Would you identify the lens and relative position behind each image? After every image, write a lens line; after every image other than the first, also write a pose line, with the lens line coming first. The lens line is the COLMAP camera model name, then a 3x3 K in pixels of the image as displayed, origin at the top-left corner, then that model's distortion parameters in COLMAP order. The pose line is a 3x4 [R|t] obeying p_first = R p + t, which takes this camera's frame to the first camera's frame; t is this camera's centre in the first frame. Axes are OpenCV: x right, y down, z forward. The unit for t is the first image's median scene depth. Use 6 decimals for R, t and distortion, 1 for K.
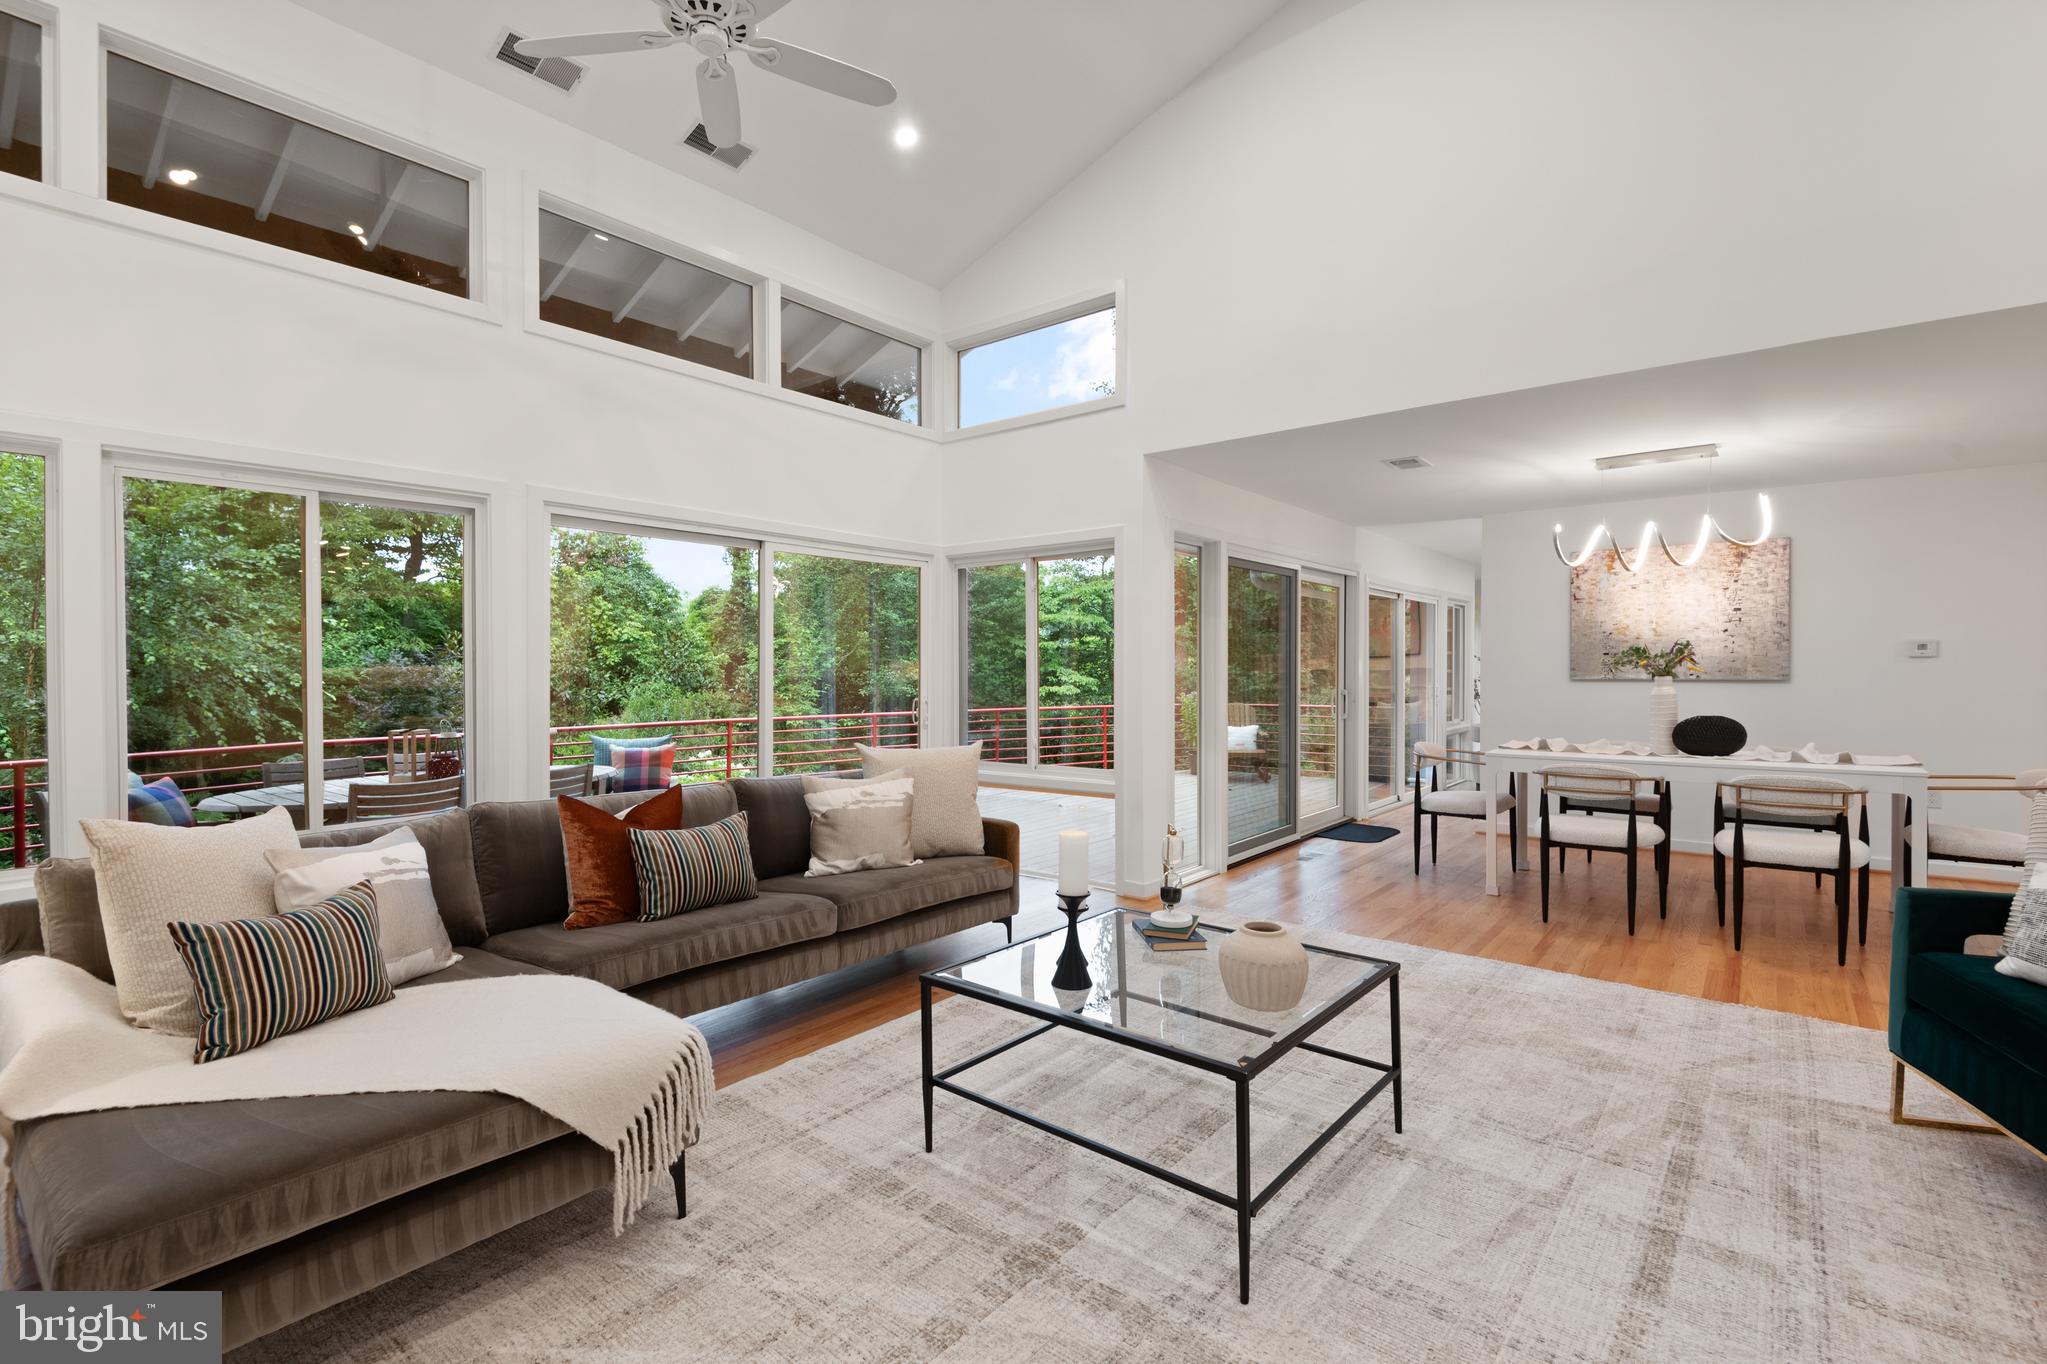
lens RADIAL K [[934.2, 0, 1031.0], [0, 934.2, 681.3], [0, 0, 1]] dist [0.007975, -0.004154]
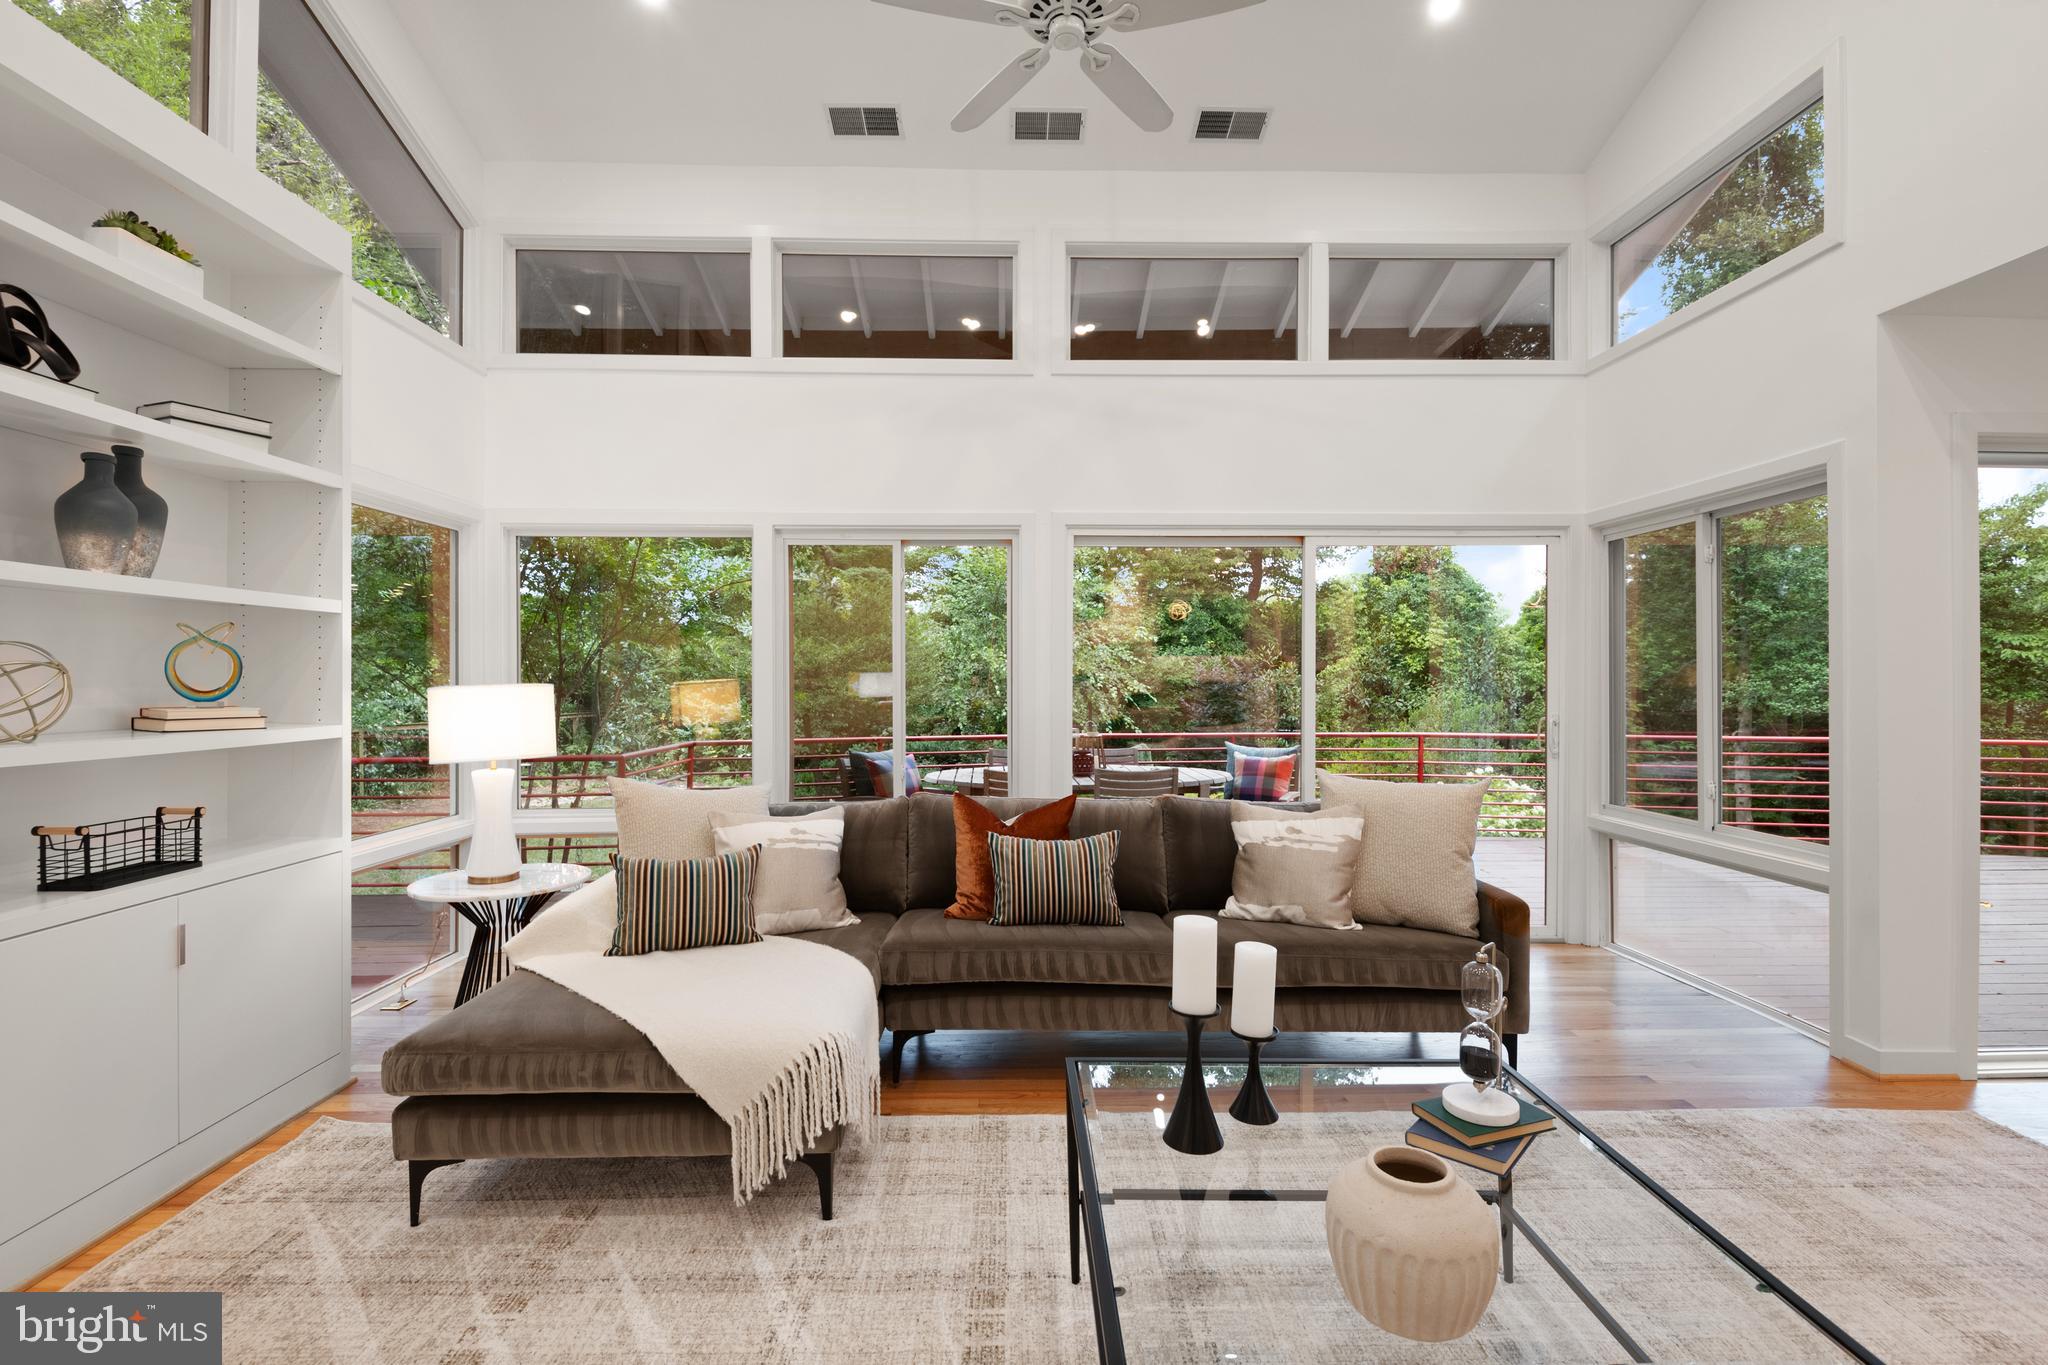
lens RADIAL K [[934.7, 0, 1019.0], [0, 934.7, 677.4], [0, 0, 1]] dist [0.007975, -0.004154]
pose [[0.638381, 0.002432, -0.769717, 0.267339], [-0.012062, 0.999904, -0.006845, -0.005226], [0.769626, 0.013654, 0.638349, 0.249288]]
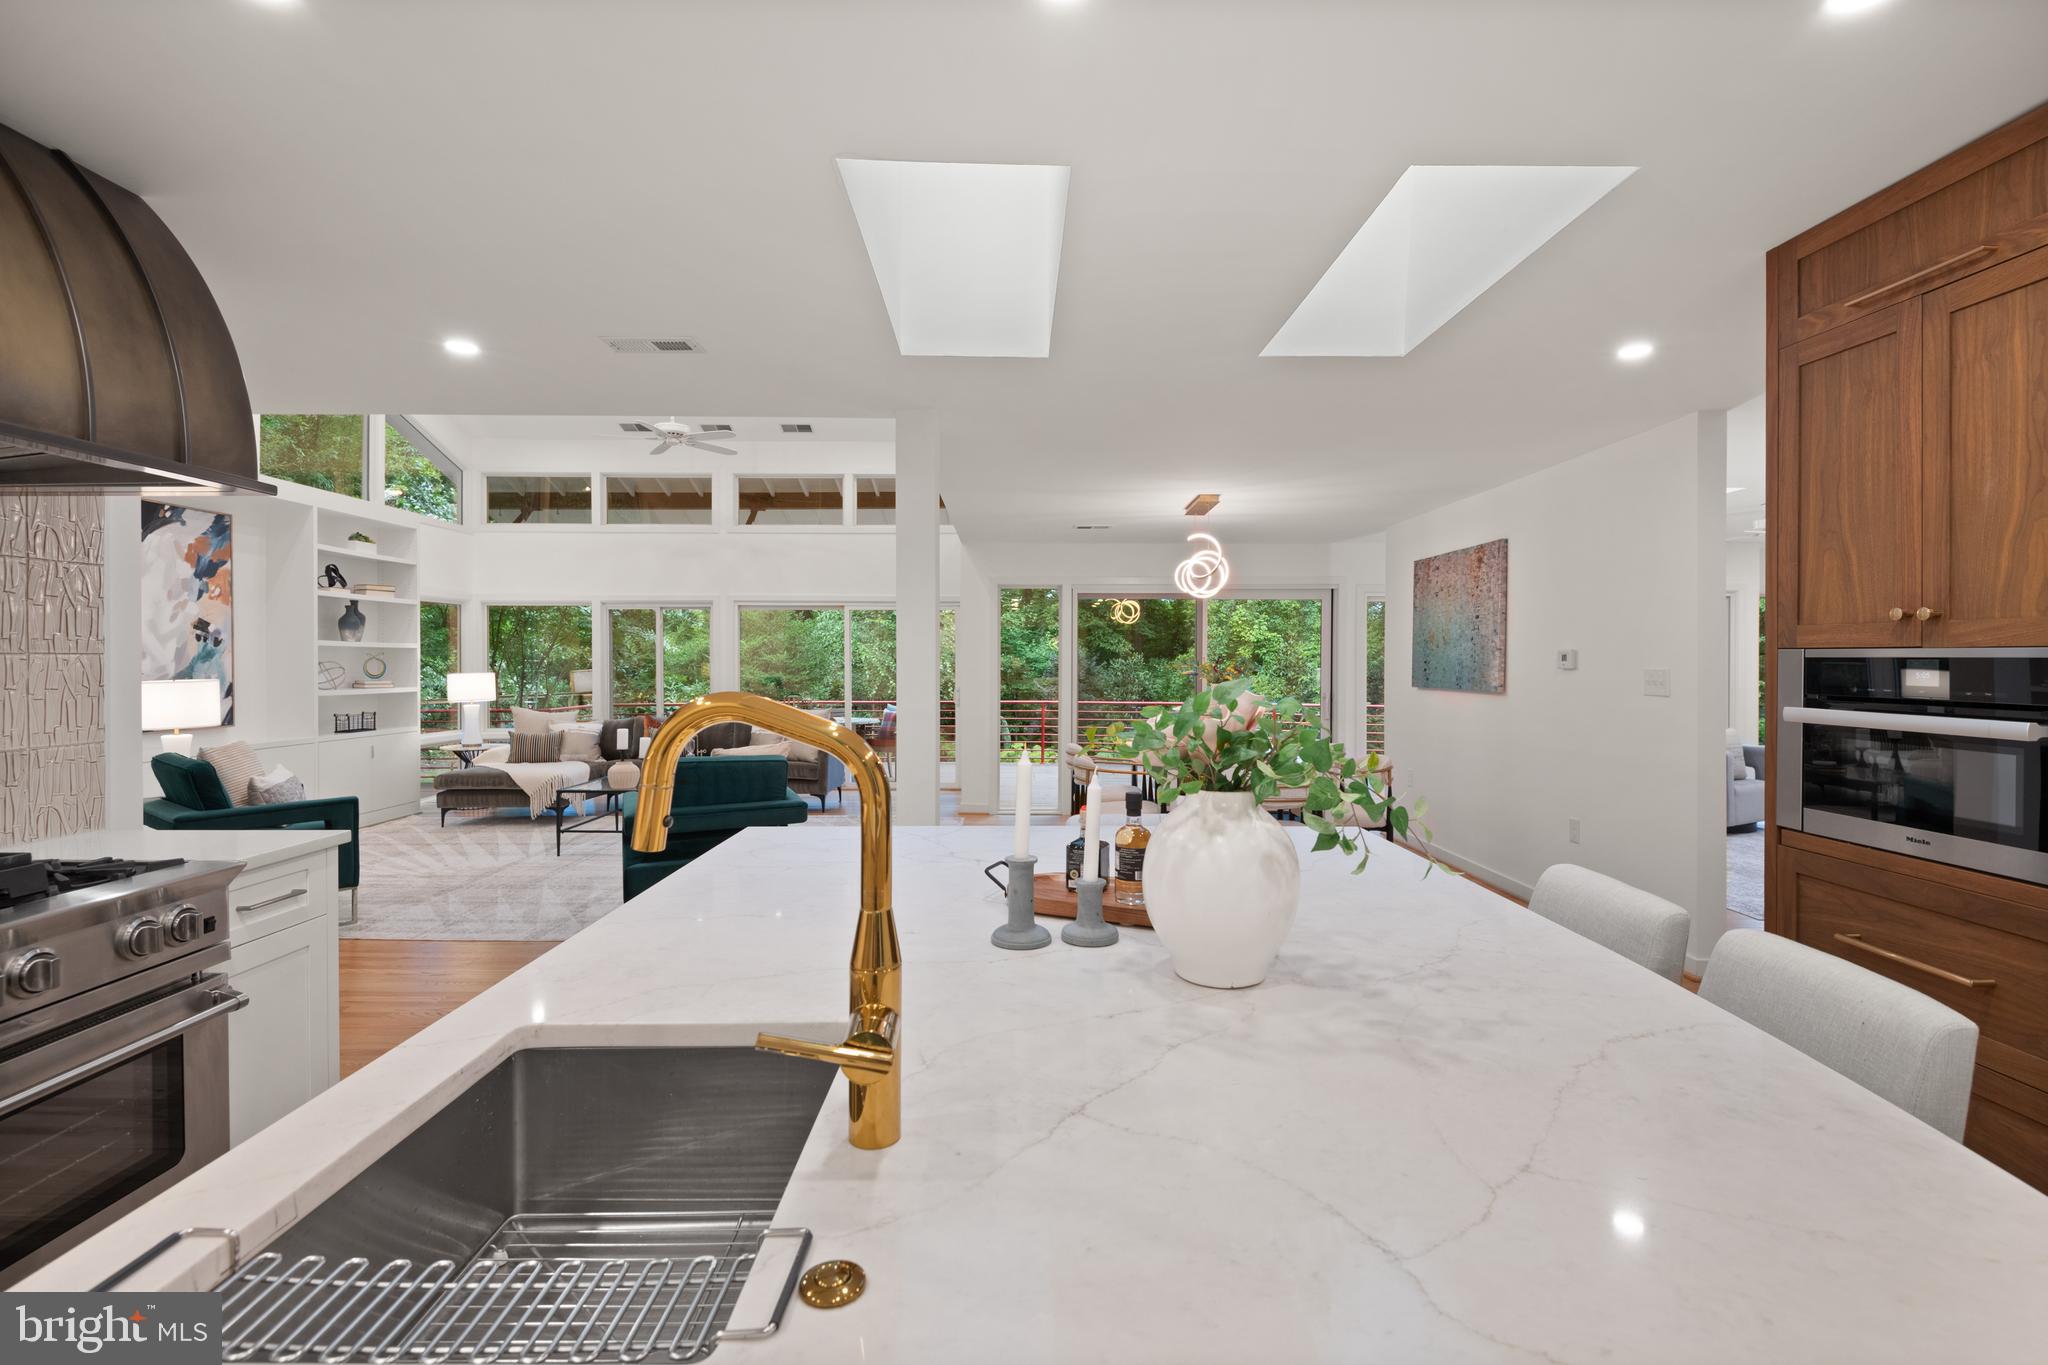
lens RADIAL K [[934.7, 0, 1030.0], [0, 934.7, 669.7], [0, 0, 1]] dist [0.007975, -0.004154]
pose [[0.630089, 0.010440, -0.776453, 1.678523], [-0.013755, 0.999903, 0.002282, -0.026610], [0.776401, 0.009243, 0.630171, 0.075517]]
